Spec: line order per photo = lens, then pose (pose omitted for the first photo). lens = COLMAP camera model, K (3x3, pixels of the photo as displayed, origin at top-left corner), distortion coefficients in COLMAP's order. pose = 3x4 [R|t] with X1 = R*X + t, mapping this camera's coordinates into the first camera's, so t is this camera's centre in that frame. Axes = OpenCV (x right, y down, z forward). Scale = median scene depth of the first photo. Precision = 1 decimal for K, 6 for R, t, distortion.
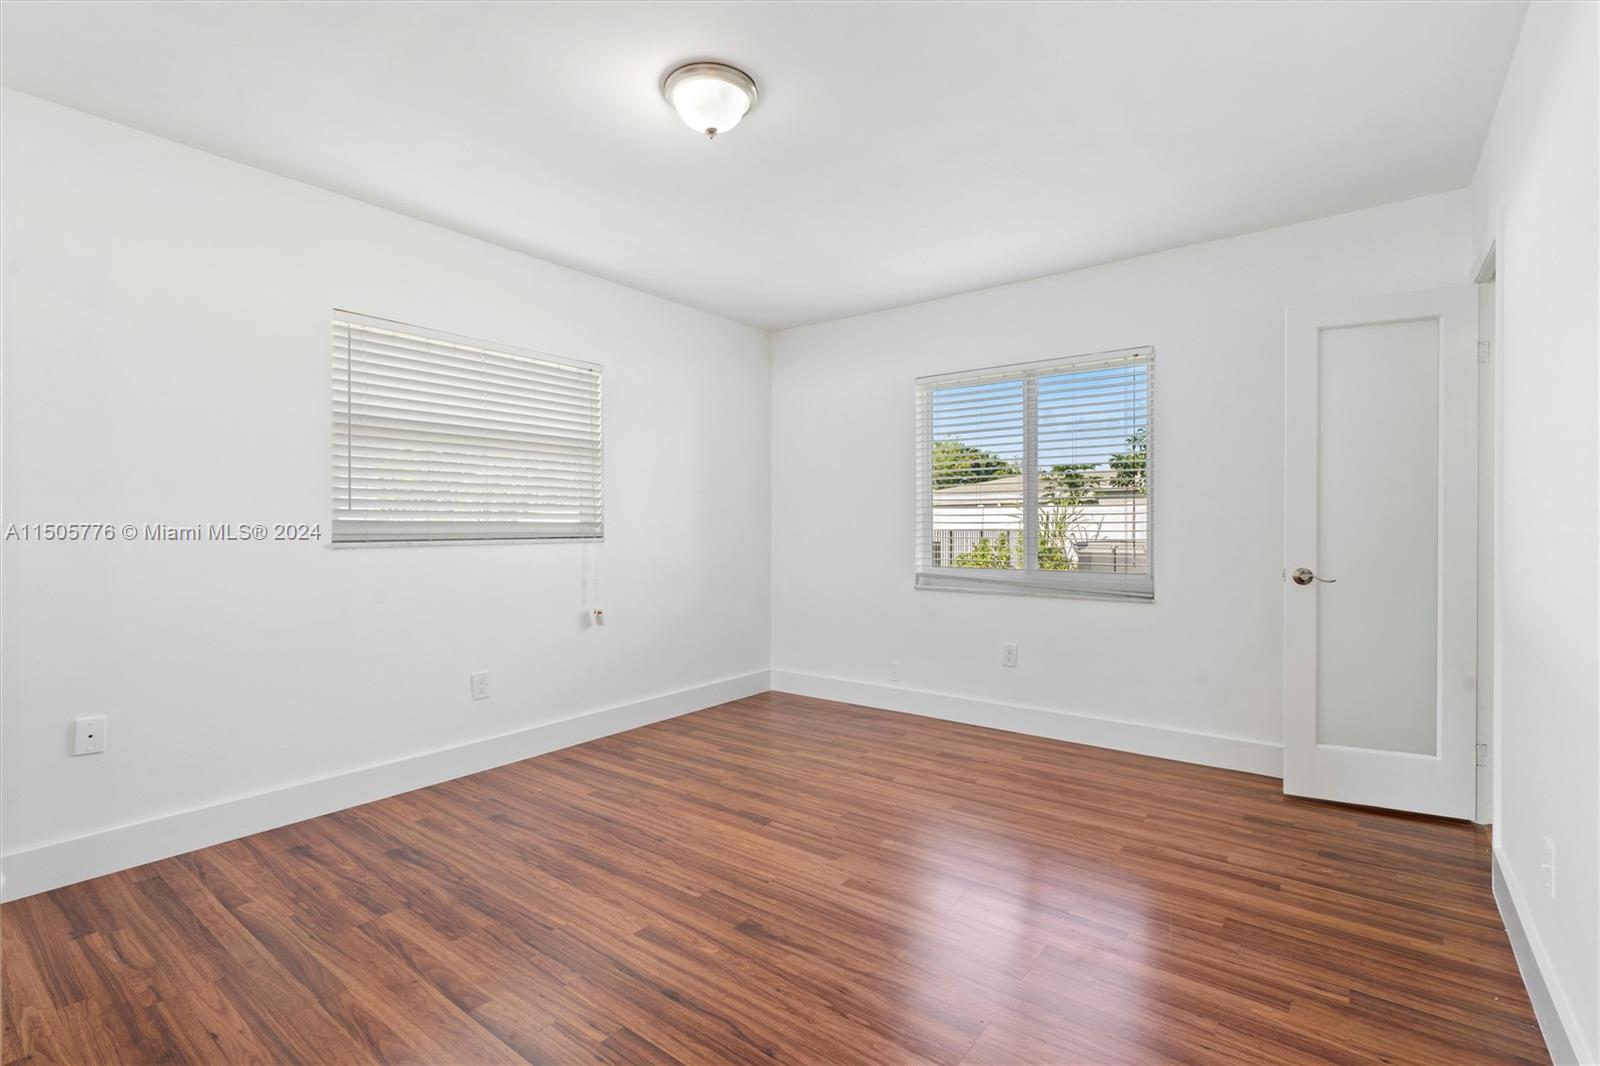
lens RADIAL K [[730.0, 0, 800.0], [0, 730.0, 533.0], [0, 0, 1]] dist [-0.003562, -0.000636]
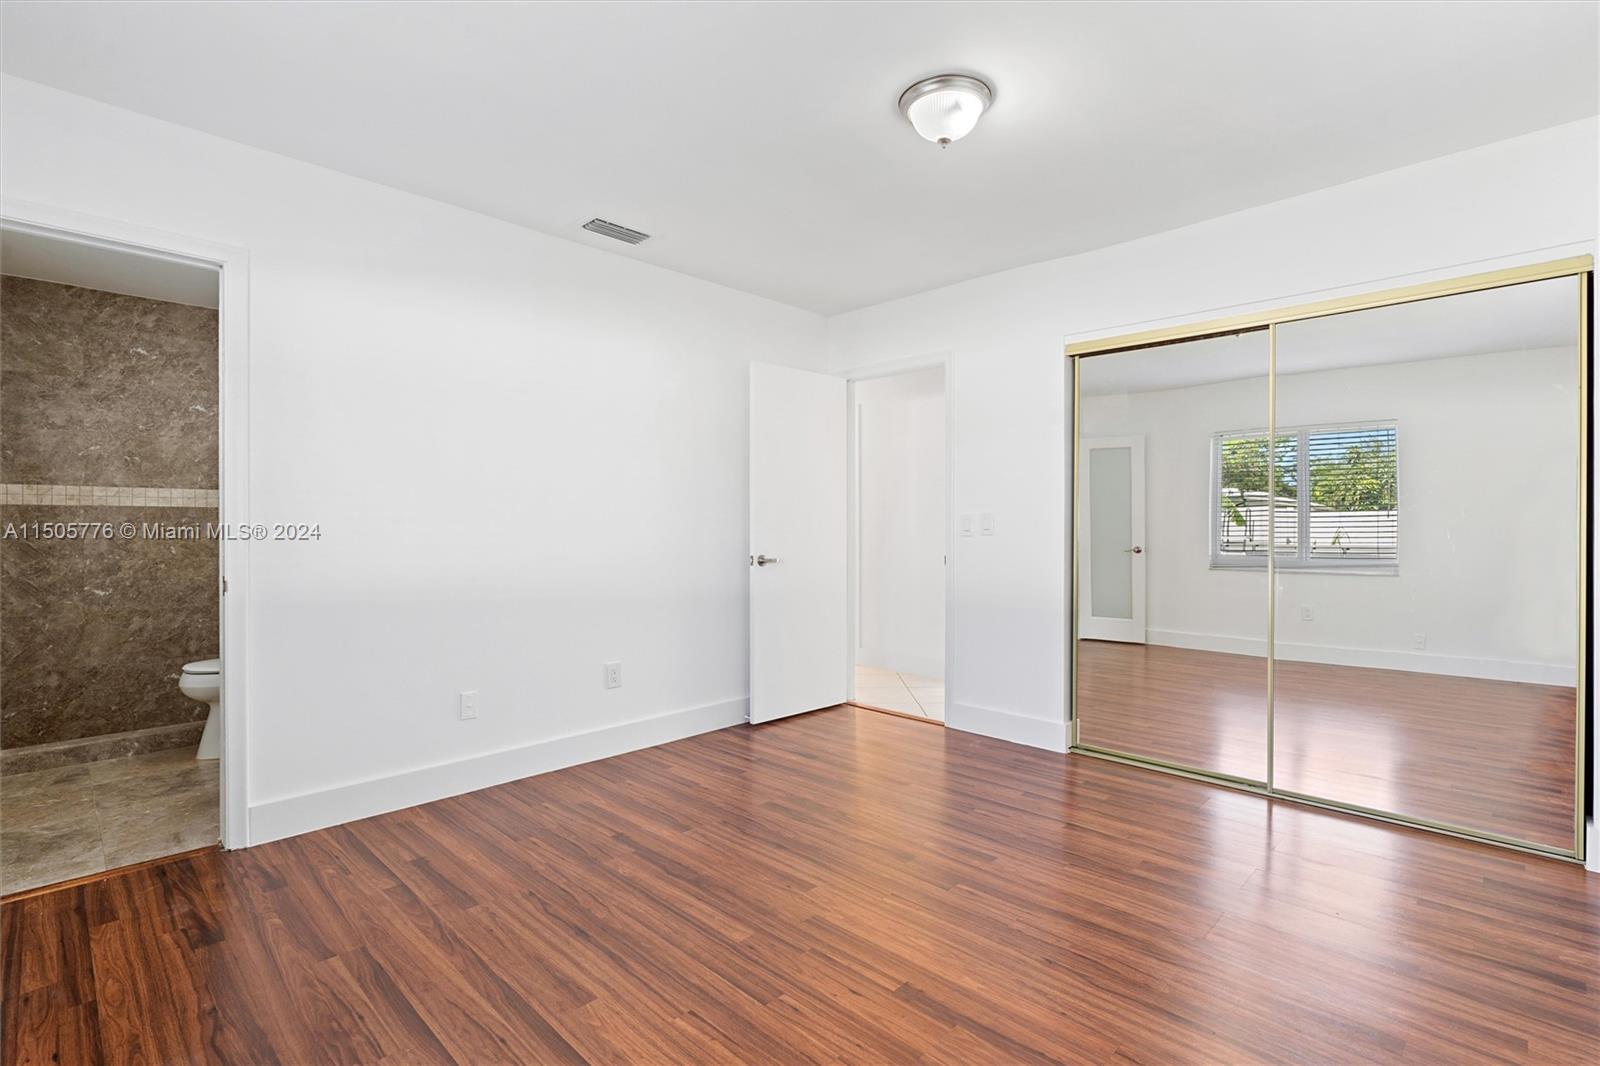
lens RADIAL K [[730.0, 0, 800.0], [0, 730.0, 533.0], [0, 0, 1]] dist [-0.003562, -0.000636]
pose [[-0.992486, -0.001511, 0.122348, -0.035828], [0.000321, 0.999888, 0.014955, -0.012168], [-0.122357, 0.014882, -0.992375, 1.723261]]
